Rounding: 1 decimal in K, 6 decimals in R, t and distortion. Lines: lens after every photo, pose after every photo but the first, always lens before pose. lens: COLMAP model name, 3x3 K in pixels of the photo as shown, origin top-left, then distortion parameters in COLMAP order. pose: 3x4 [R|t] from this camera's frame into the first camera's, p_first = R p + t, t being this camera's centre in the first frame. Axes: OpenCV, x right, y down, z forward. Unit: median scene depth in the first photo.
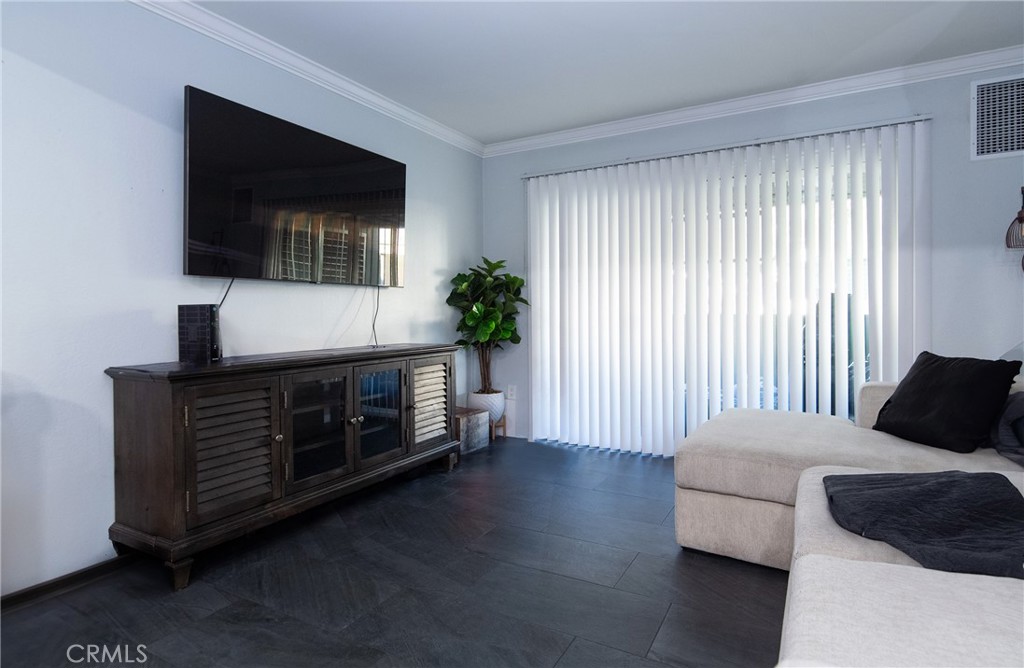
lens RADIAL K [[554.4, 0, 511.3], [0, 554.4, 316.5], [0, 0, 1]] dist [-0.001653, -0.000353]
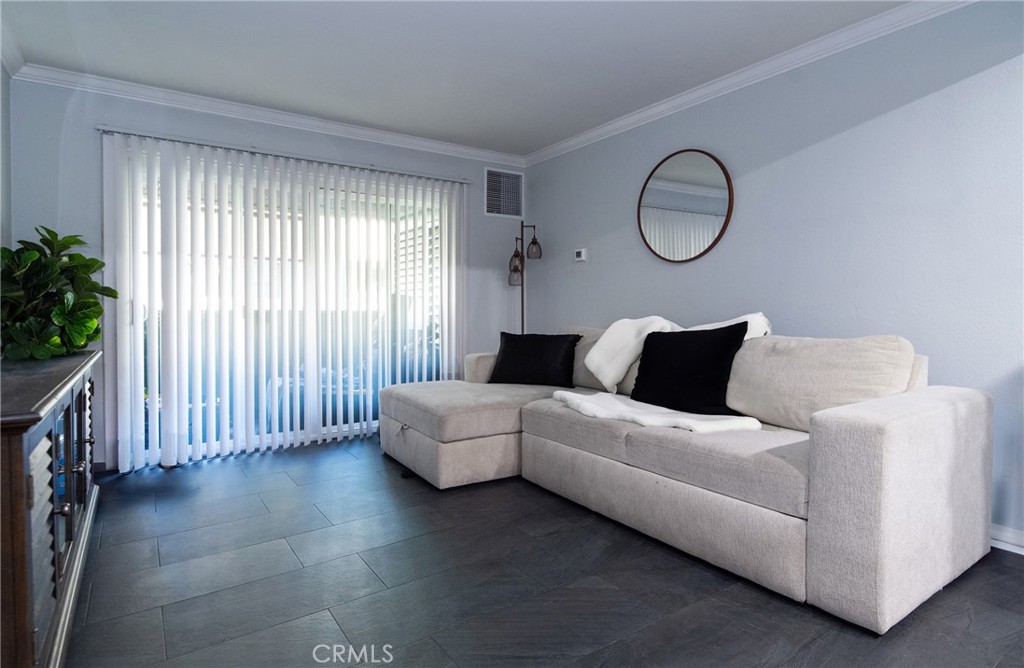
lens RADIAL K [[537.8, 0, 511.5], [0, 537.8, 316.4], [0, 0, 1]] dist [0.000700, 0.000195]
pose [[0.440345, -0.006259, 0.897807, -0.403400], [0.003042, 0.999980, 0.005479, 0.005697], [-0.897823, 0.000318, 0.440356, 0.169597]]
